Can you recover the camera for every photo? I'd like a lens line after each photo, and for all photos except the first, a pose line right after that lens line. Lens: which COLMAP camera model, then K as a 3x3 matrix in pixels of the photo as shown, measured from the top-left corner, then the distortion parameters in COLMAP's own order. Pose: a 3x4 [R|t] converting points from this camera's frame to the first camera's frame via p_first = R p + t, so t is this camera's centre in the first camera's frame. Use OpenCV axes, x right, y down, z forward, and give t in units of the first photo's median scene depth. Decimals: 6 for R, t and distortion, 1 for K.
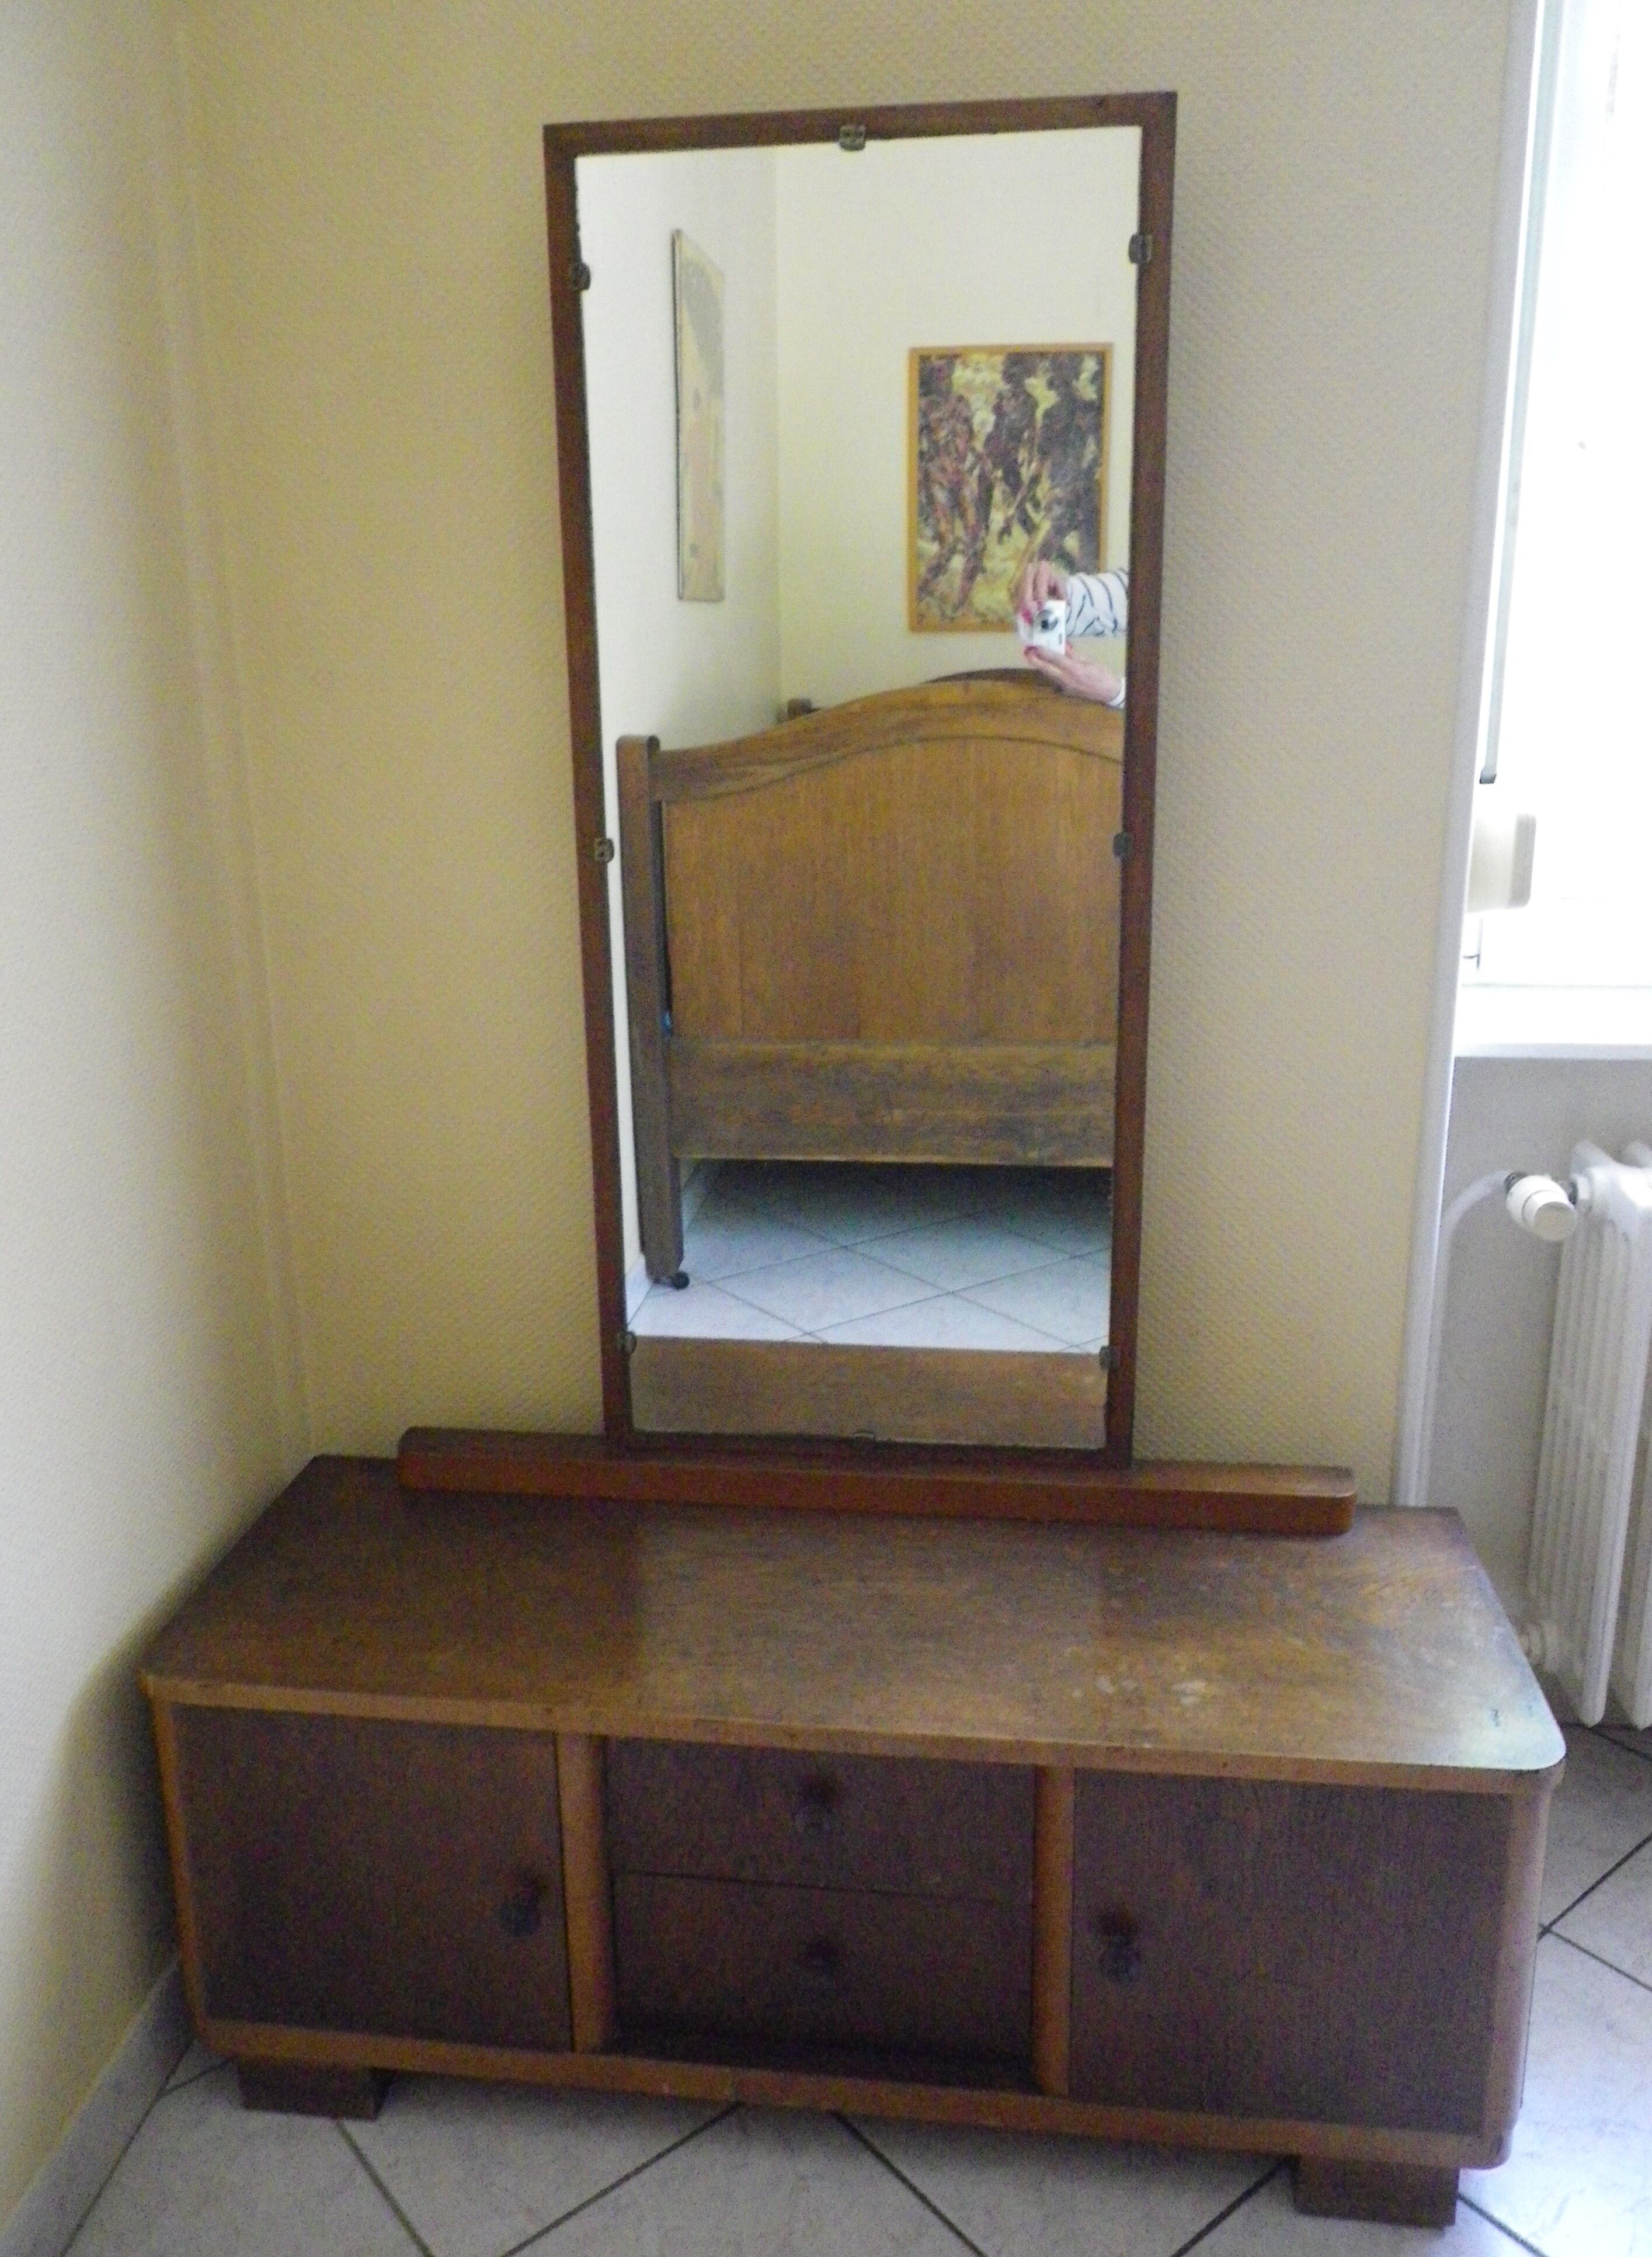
lens RADIAL K [[1785.4, 0, 792.5], [0, 1785.4, 1125.7], [0, 0, 1]] dist [-0.000194, -0.008651]
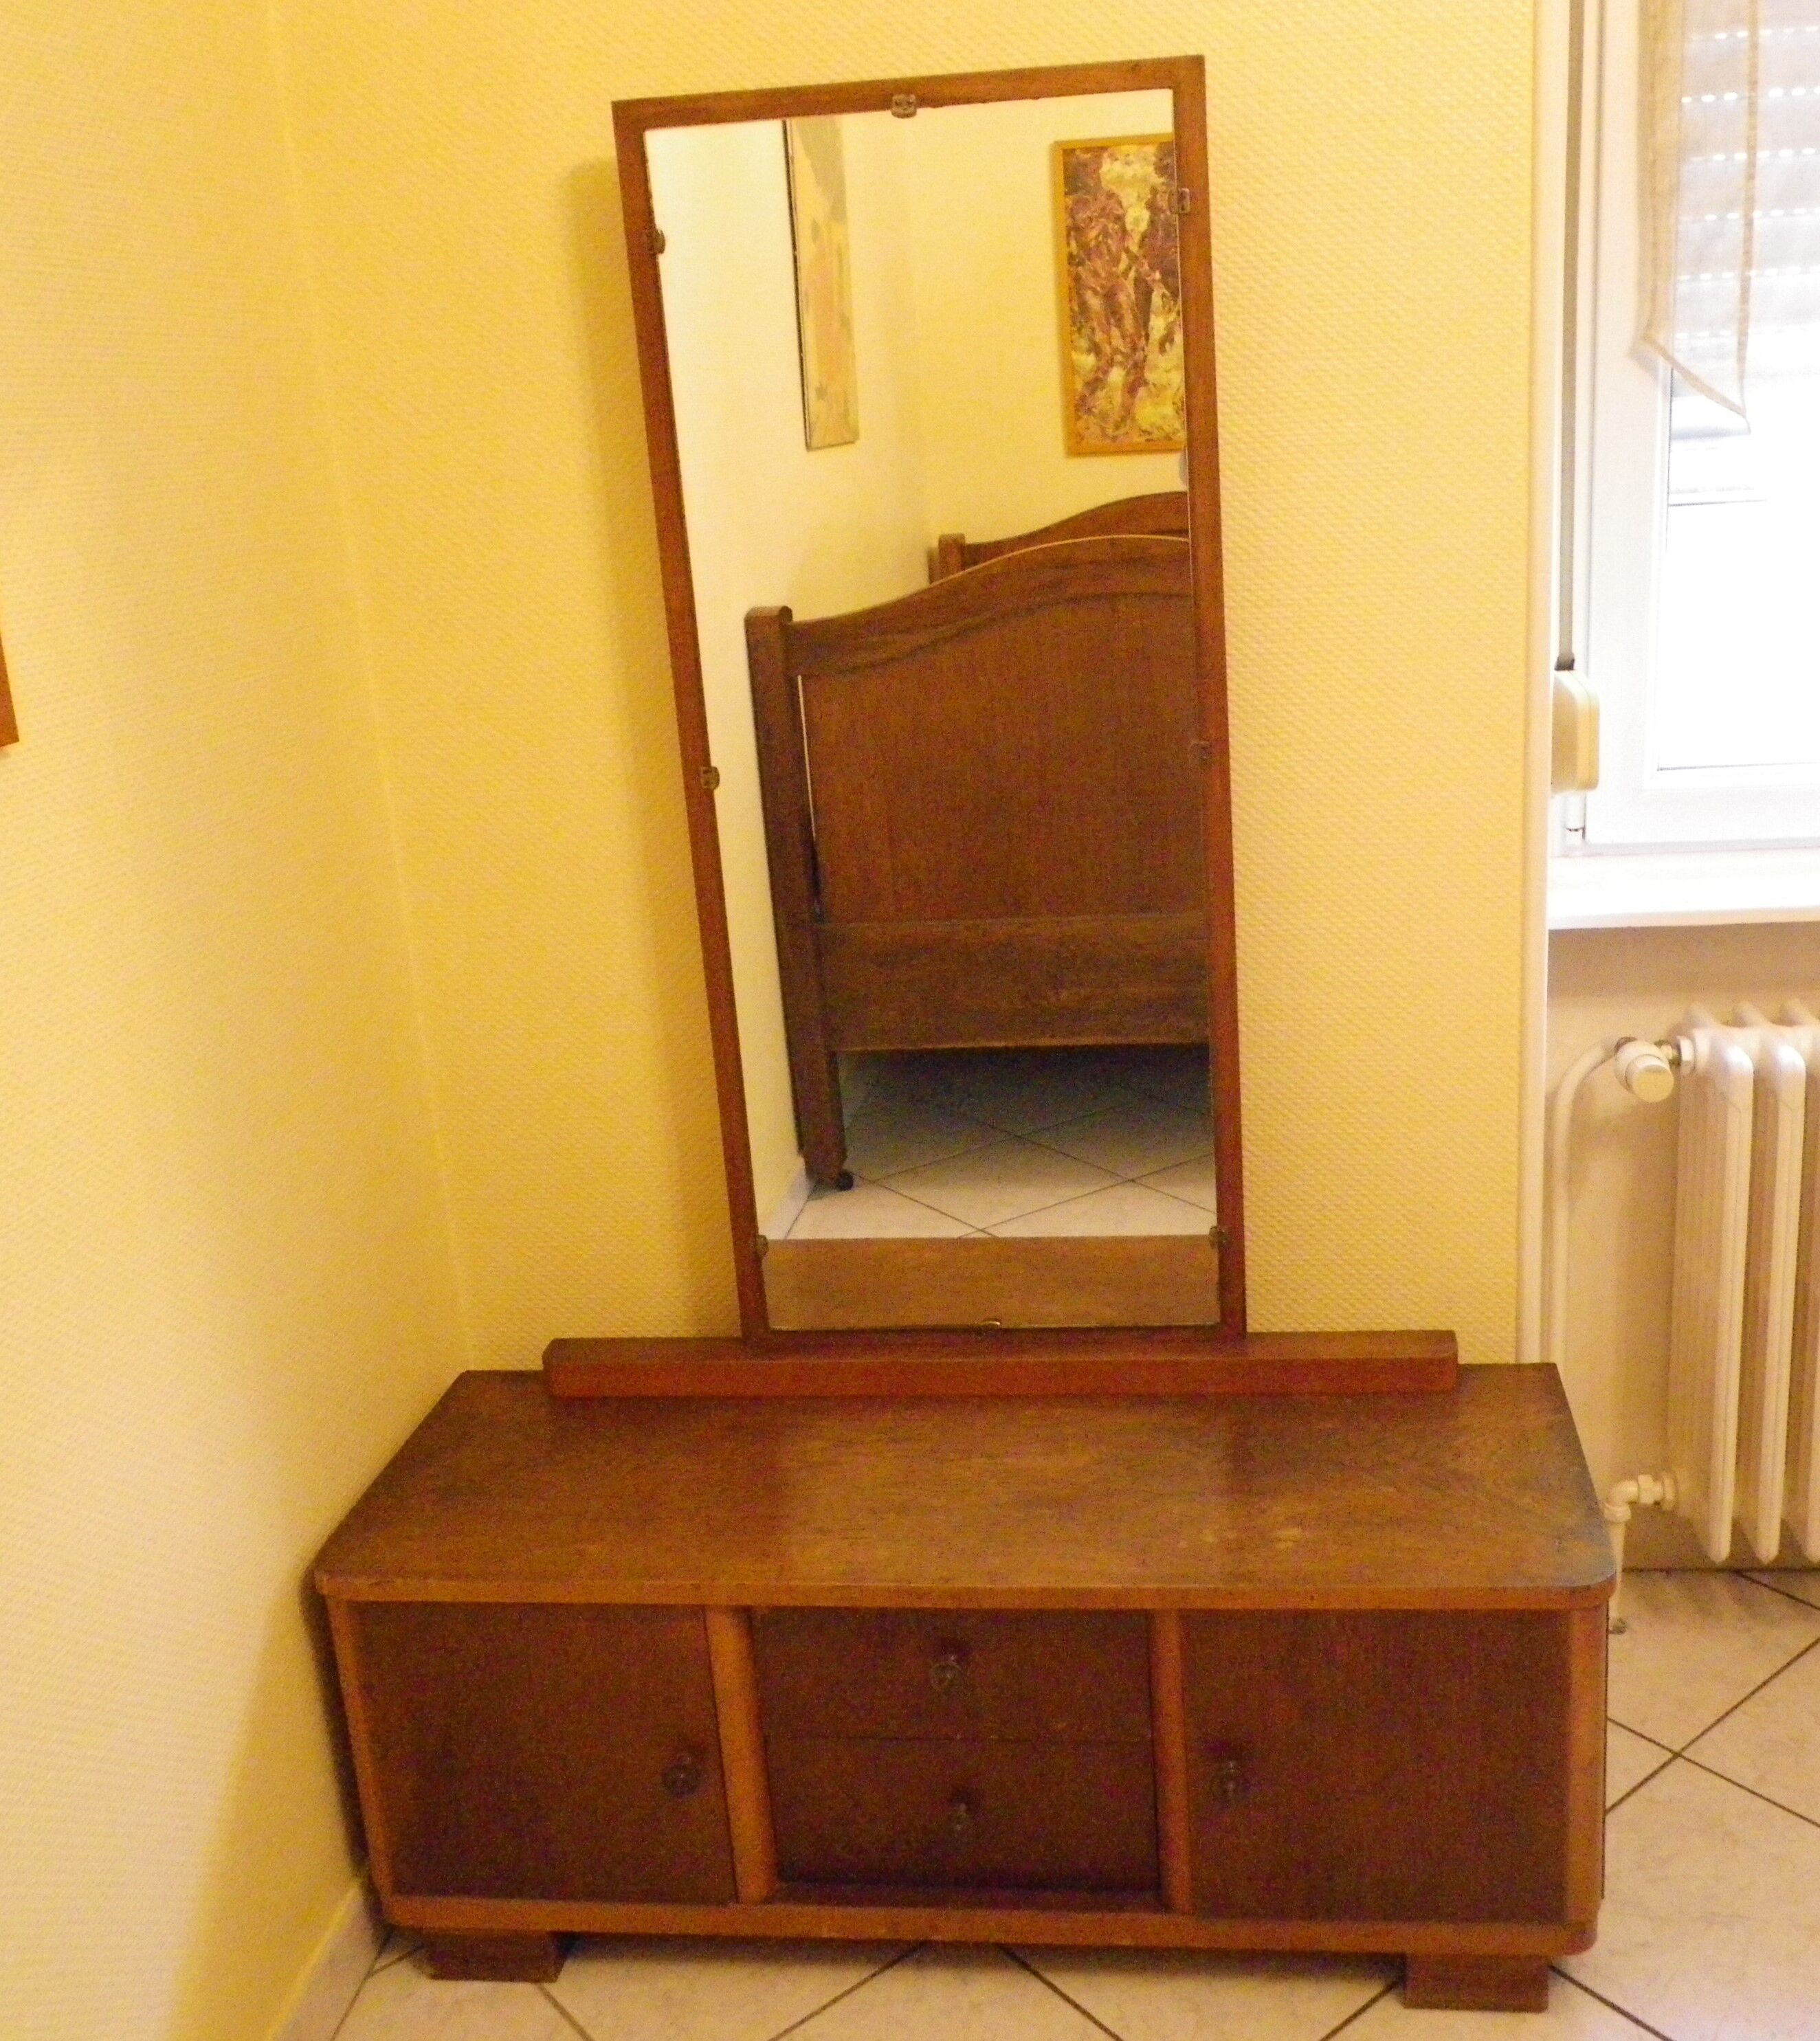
lens RADIAL K [[2086.6, 0, 1048.9], [0, 2086.6, 1063.9], [0, 0, 1]] dist [0.110089, -0.461446]
pose [[0.998583, -0.048782, 0.021252, 0.029300], [0.047993, 0.998193, 0.036161, -0.011381], [-0.022978, -0.035090, 0.999120, -0.119501]]
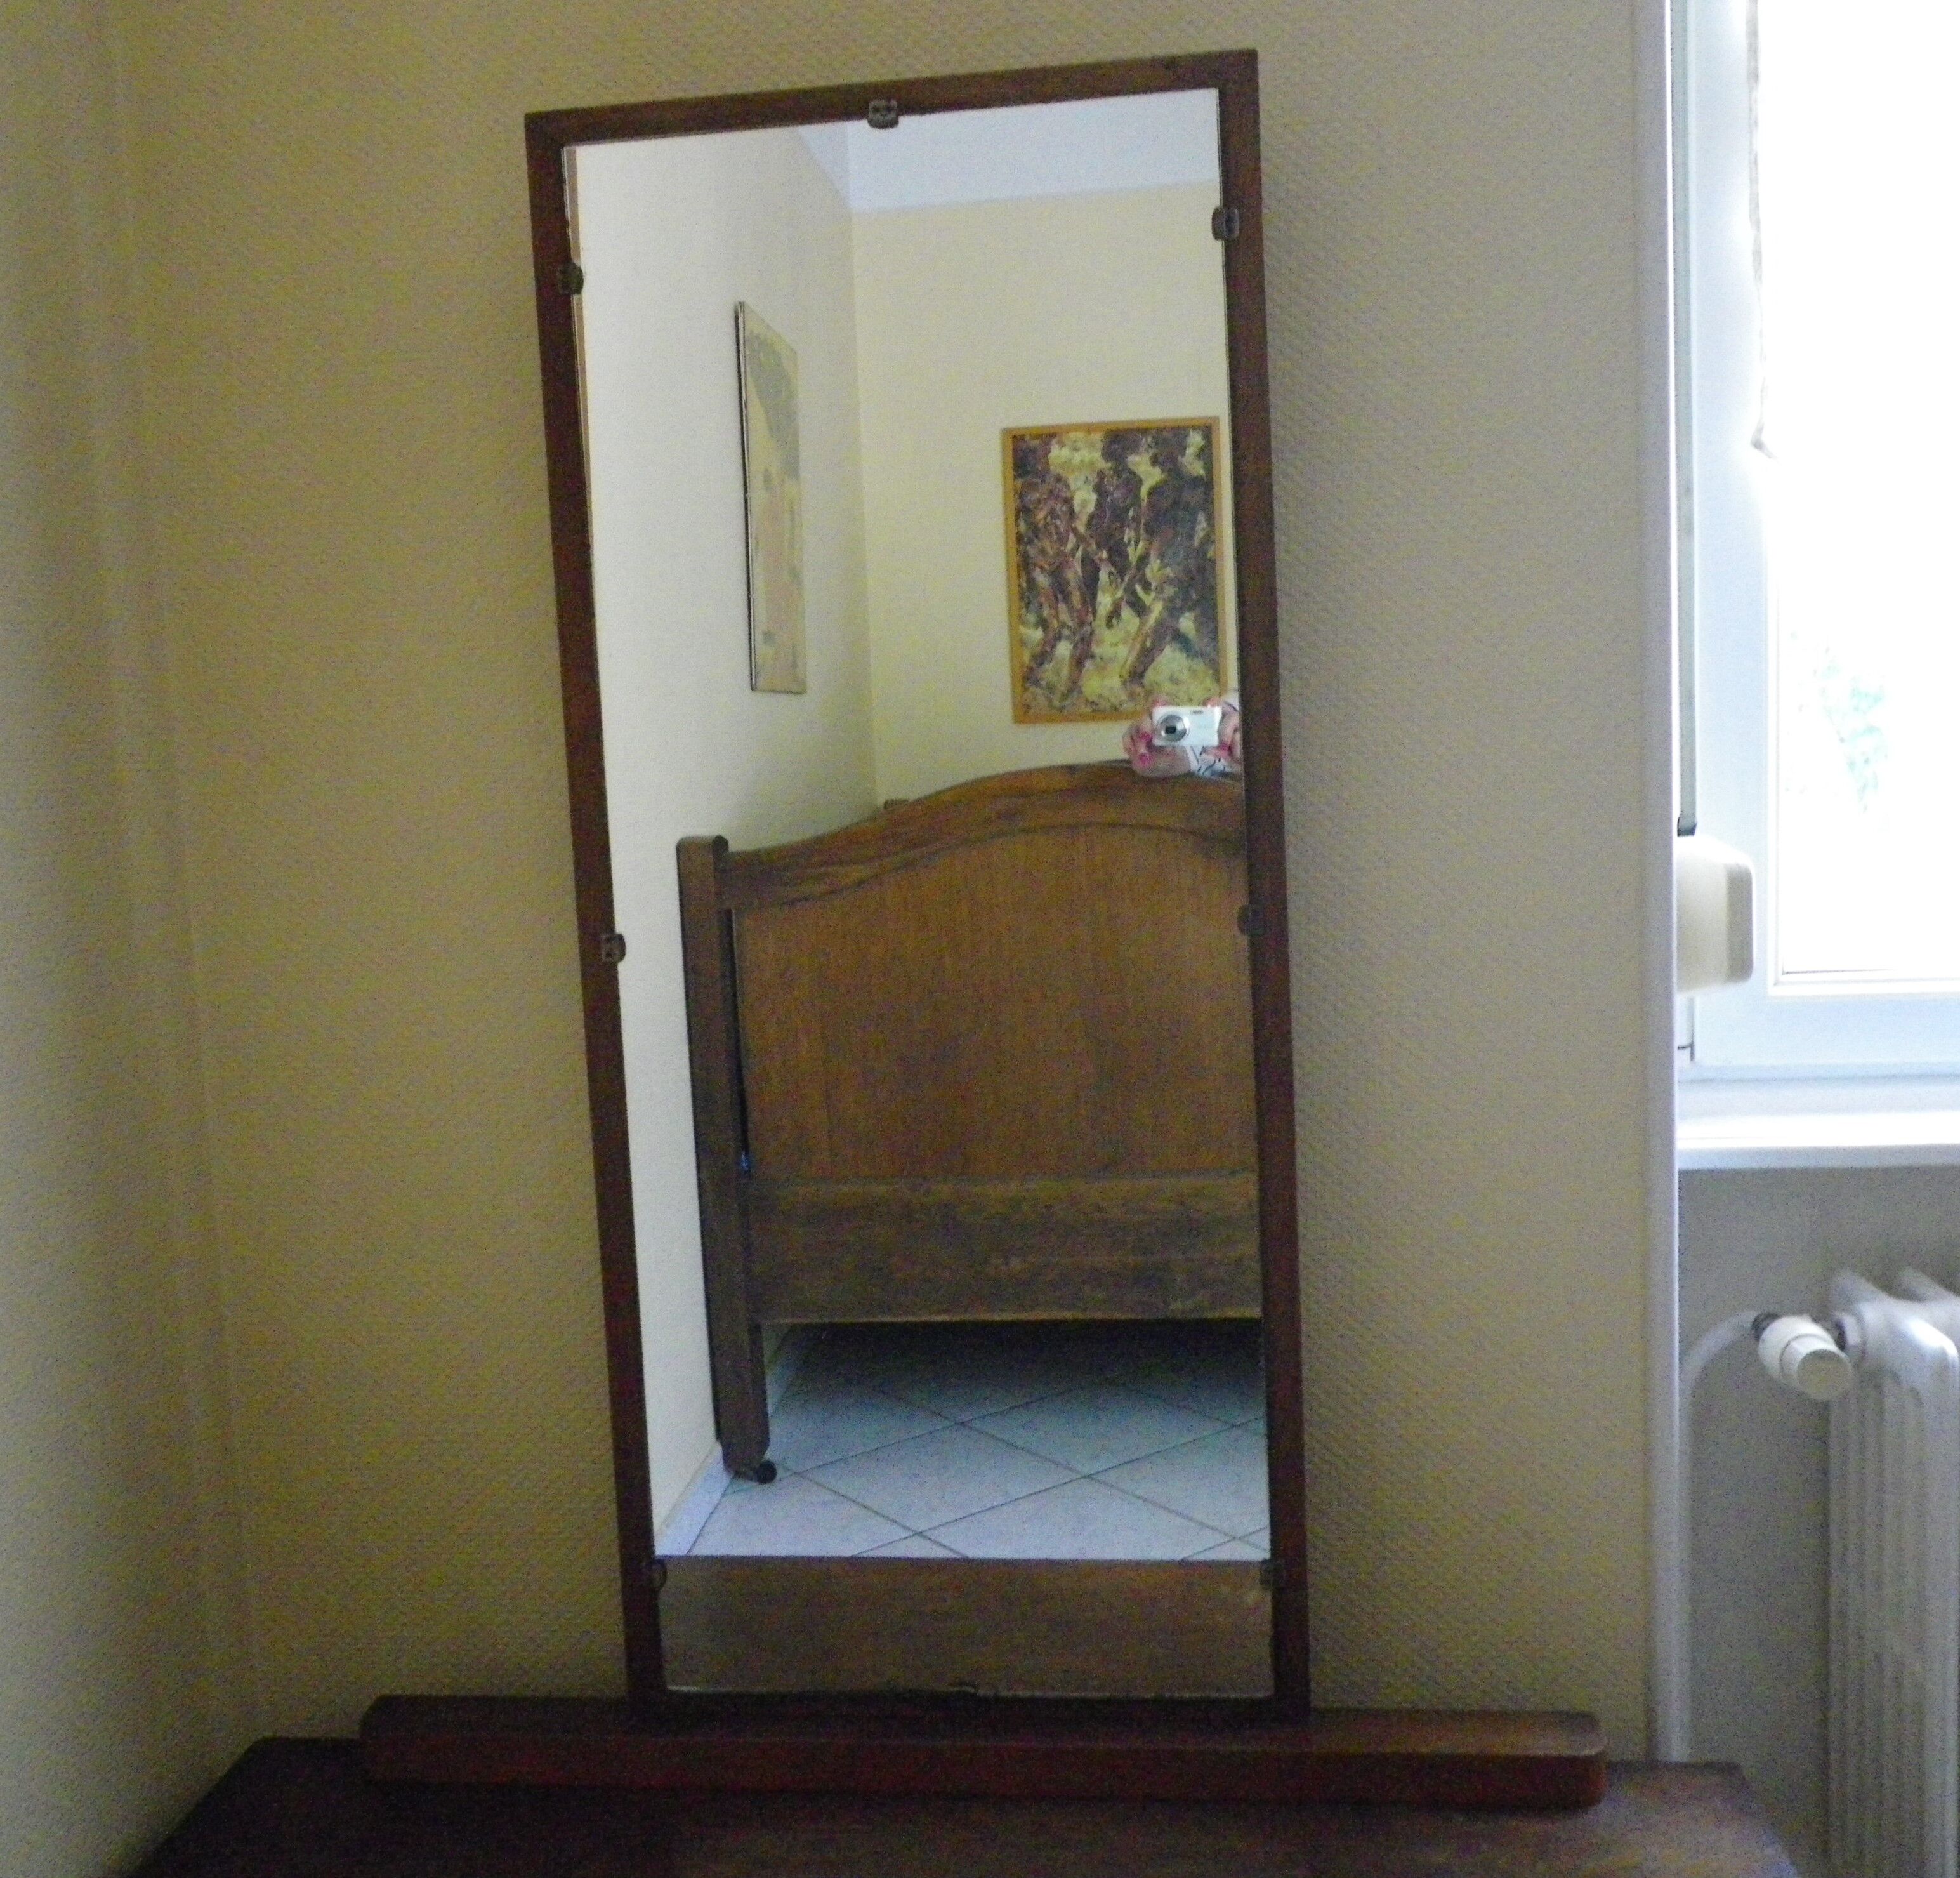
lens RADIAL K [[1952.1, 0, 945.7], [0, 1952.1, 943.2], [0, 0, 1]] dist [-0.010087, 0.008246]
pose [[0.999365, -0.031011, 0.017536, 0.015678], [0.033523, 0.985174, -0.168253, -0.001296], [-0.012058, 0.168734, 0.985588, 0.064712]]
